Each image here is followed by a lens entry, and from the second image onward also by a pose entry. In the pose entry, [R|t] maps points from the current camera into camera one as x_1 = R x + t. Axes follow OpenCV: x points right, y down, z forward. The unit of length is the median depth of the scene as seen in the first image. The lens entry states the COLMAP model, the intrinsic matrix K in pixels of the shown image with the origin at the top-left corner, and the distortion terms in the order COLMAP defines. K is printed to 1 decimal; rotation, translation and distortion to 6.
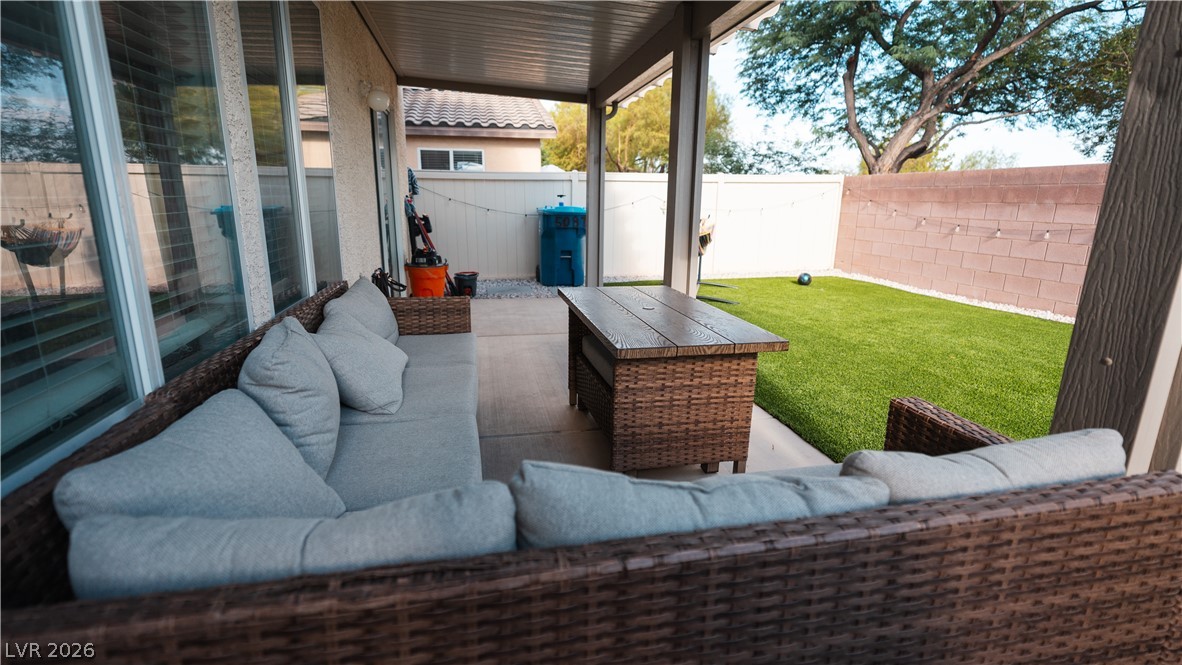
lens RADIAL K [[530.3, 0, 587.8], [0, 530.3, 328.9], [0, 0, 1]] dist [-0.010602, 0.000080]
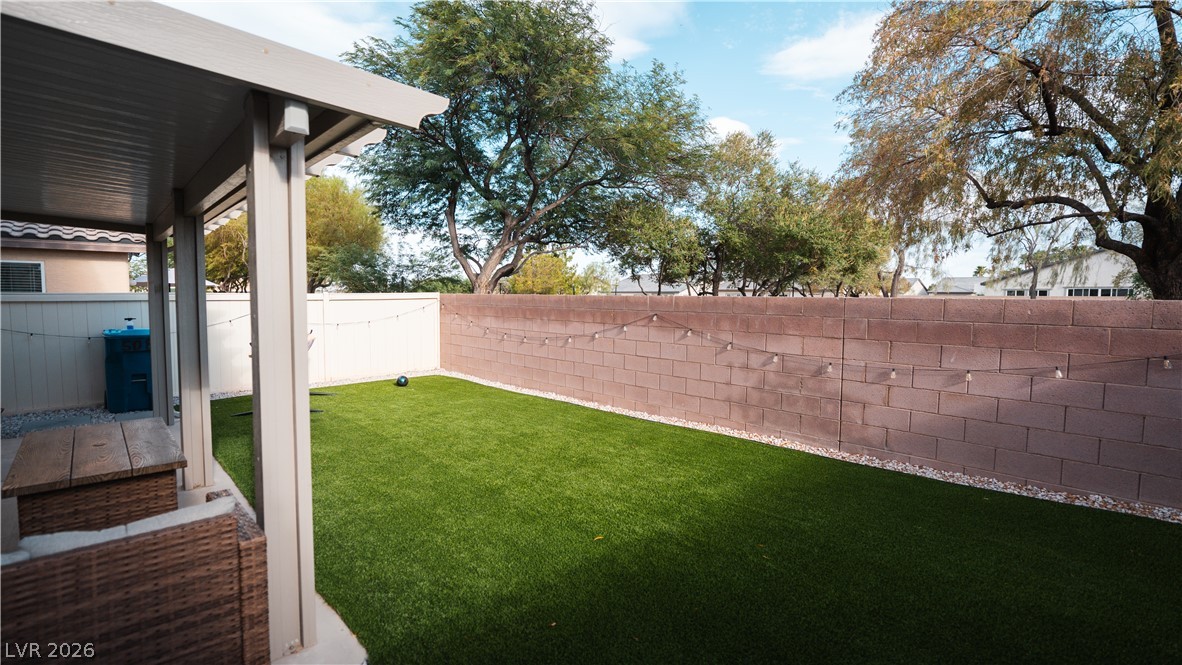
lens RADIAL K [[530.3, 0, 587.8], [0, 530.3, 328.9], [0, 0, 1]] dist [-0.010602, 0.000080]
pose [[0.861438, -0.035729, 0.506604, 0.172961], [0.120944, 0.983256, -0.136309, 0.001561], [-0.493251, 0.178692, 0.851336, -0.226710]]
